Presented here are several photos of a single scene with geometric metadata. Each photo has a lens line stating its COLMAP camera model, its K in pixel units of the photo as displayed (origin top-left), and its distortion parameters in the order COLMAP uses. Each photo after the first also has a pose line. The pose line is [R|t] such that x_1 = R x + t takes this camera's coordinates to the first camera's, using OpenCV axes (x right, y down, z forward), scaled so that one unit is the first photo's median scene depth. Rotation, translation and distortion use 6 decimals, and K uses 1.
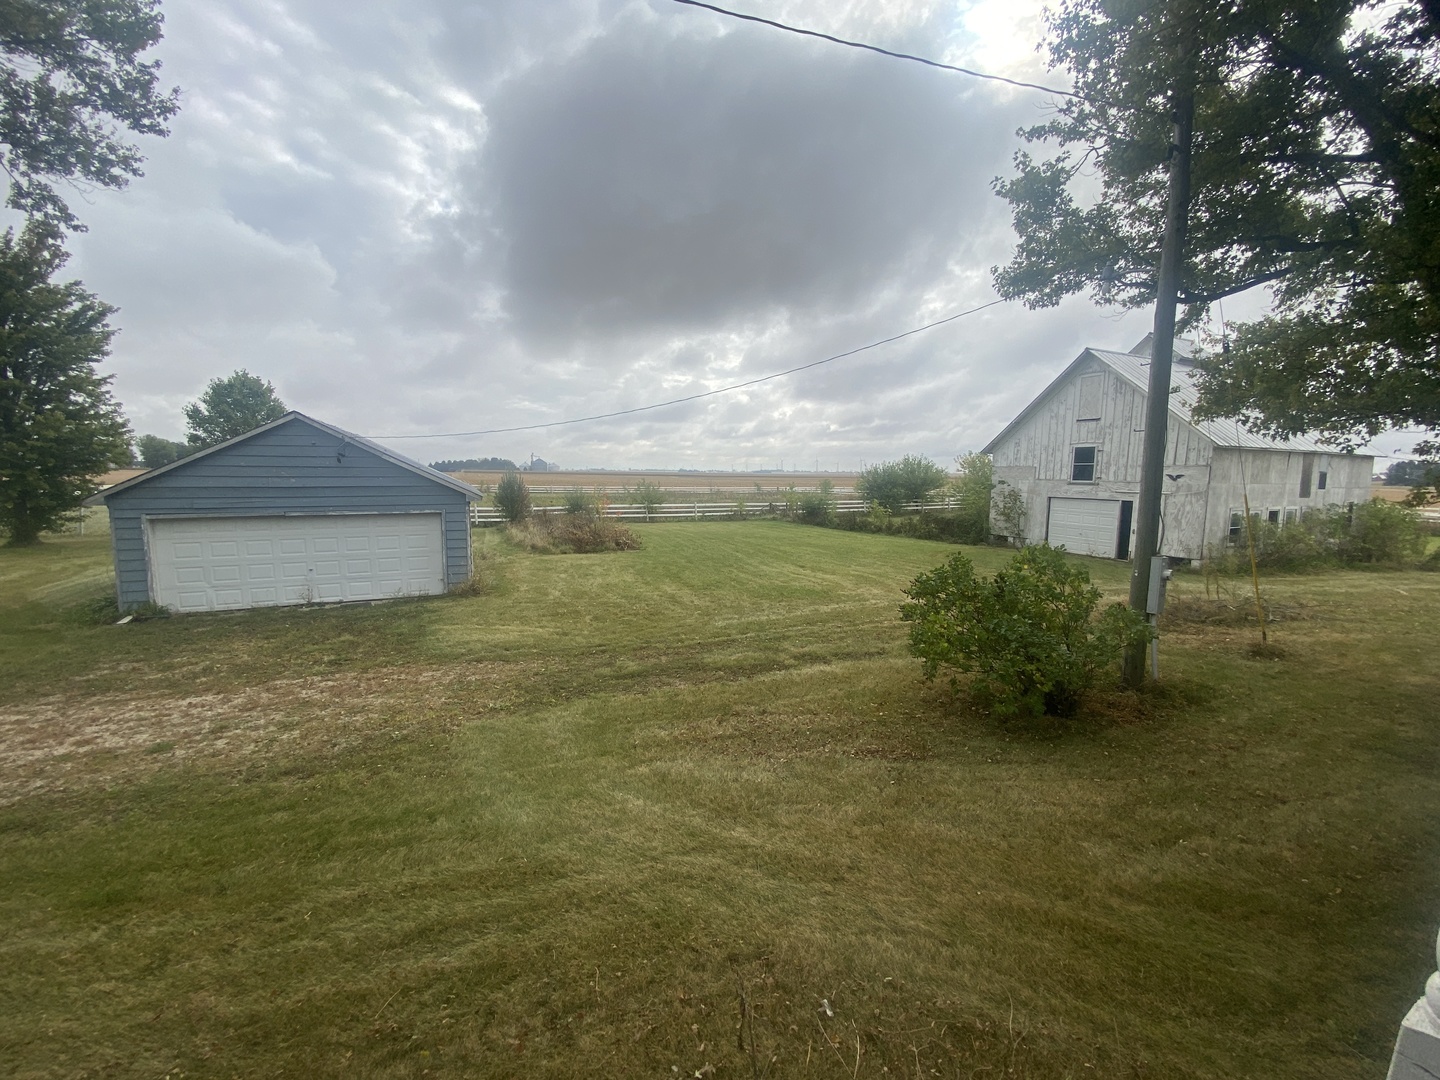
lens RADIAL K [[586.8, 0, 714.9], [0, 586.8, 532.7], [0, 0, 1]] dist [-0.003758, -0.009874]
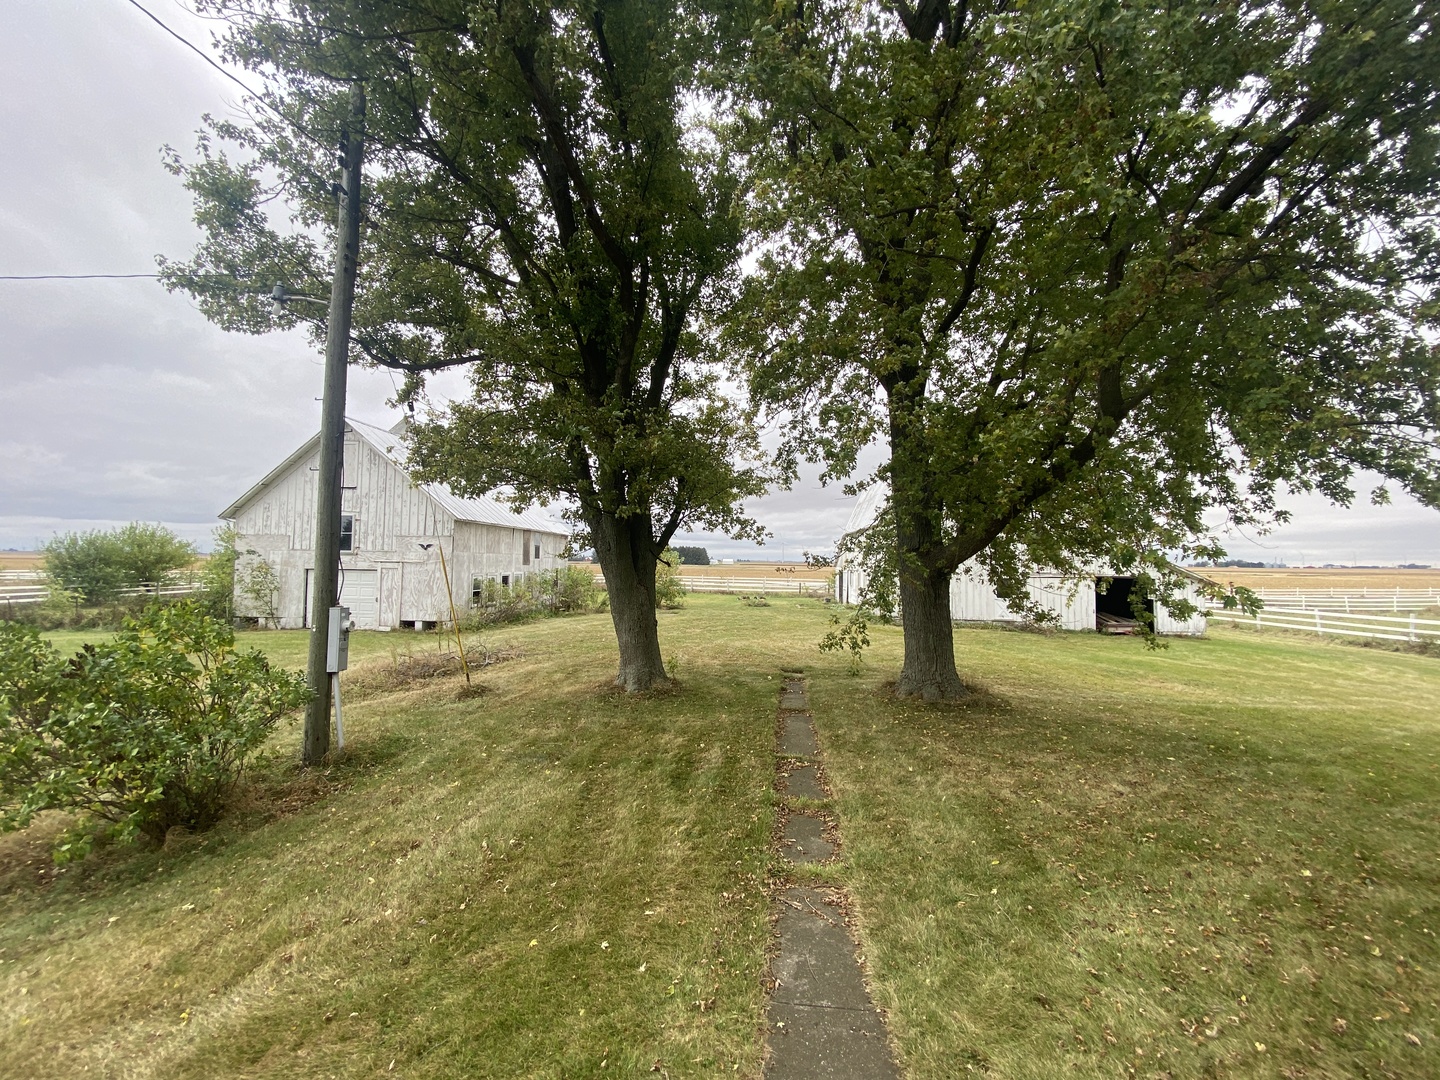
lens RADIAL K [[586.8, 0, 722.9], [0, 586.8, 539.1], [0, 0, 1]] dist [-0.003758, -0.009874]
pose [[0.463360, 0.026638, 0.885770, 0.085359], [0.086817, 0.993375, -0.075289, 0.020541], [-0.881907, 0.111786, 0.457978, 0.019114]]
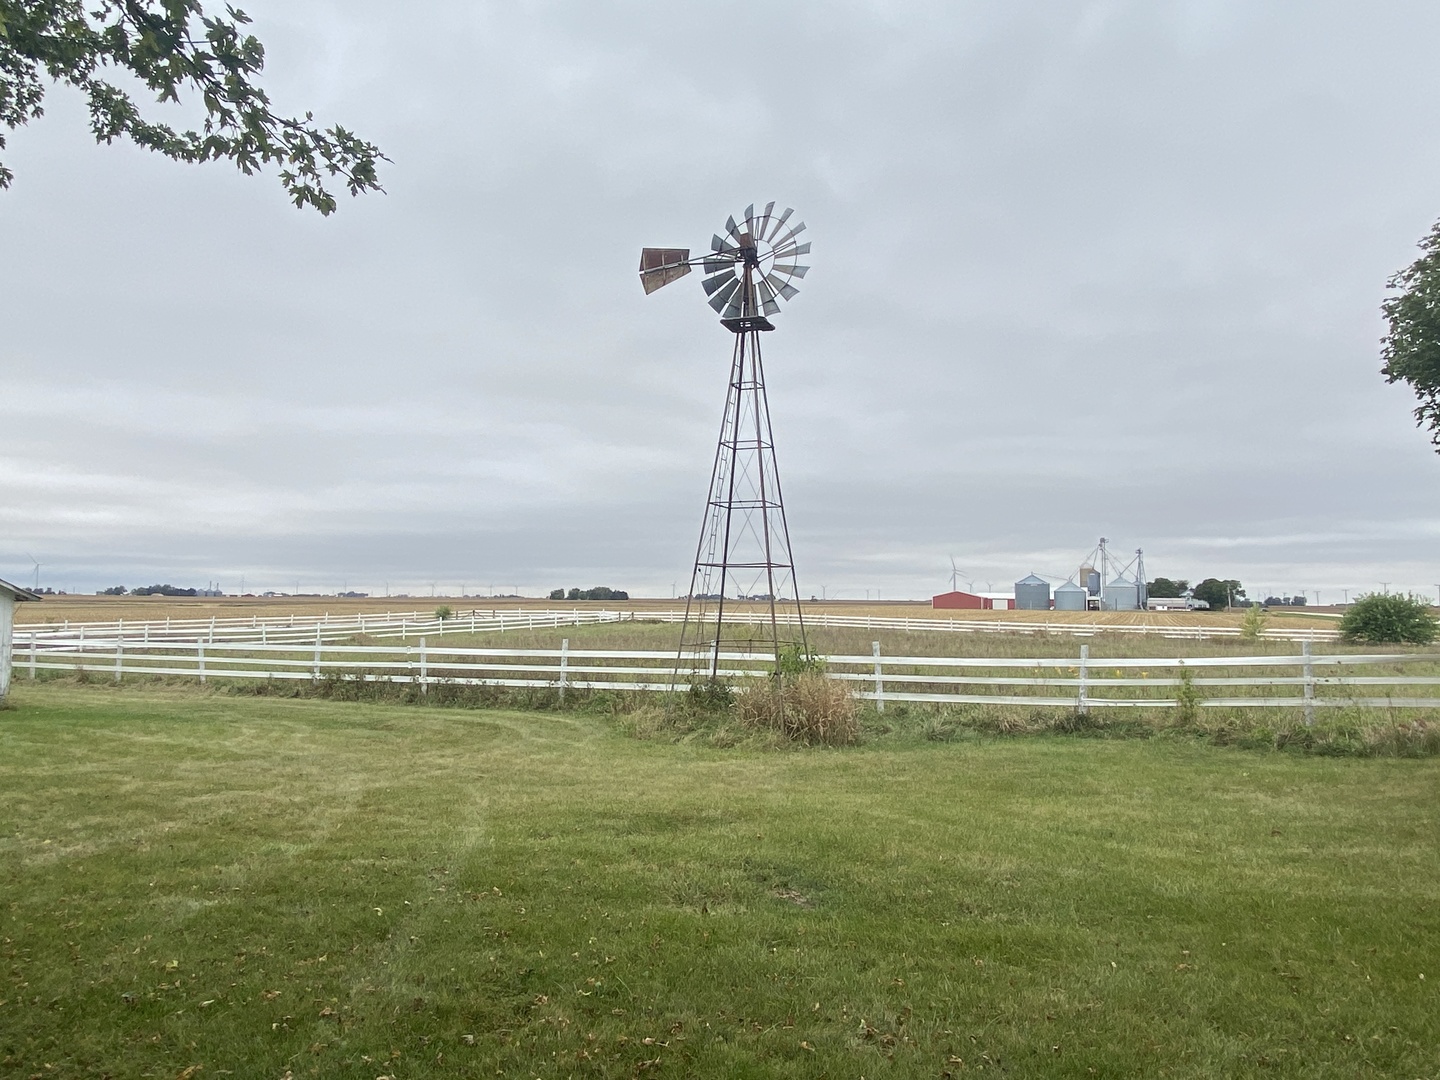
lens RADIAL K [[977.4, 0, 715.8], [0, 977.4, 543.6], [0, 0, 1]] dist [0.003260, -0.003875]
pose [[-0.681900, 0.026480, 0.730966, 0.421865], [0.060355, 0.997974, 0.020150, 0.081769], [-0.728951, 0.057858, -0.682116, -0.158490]]
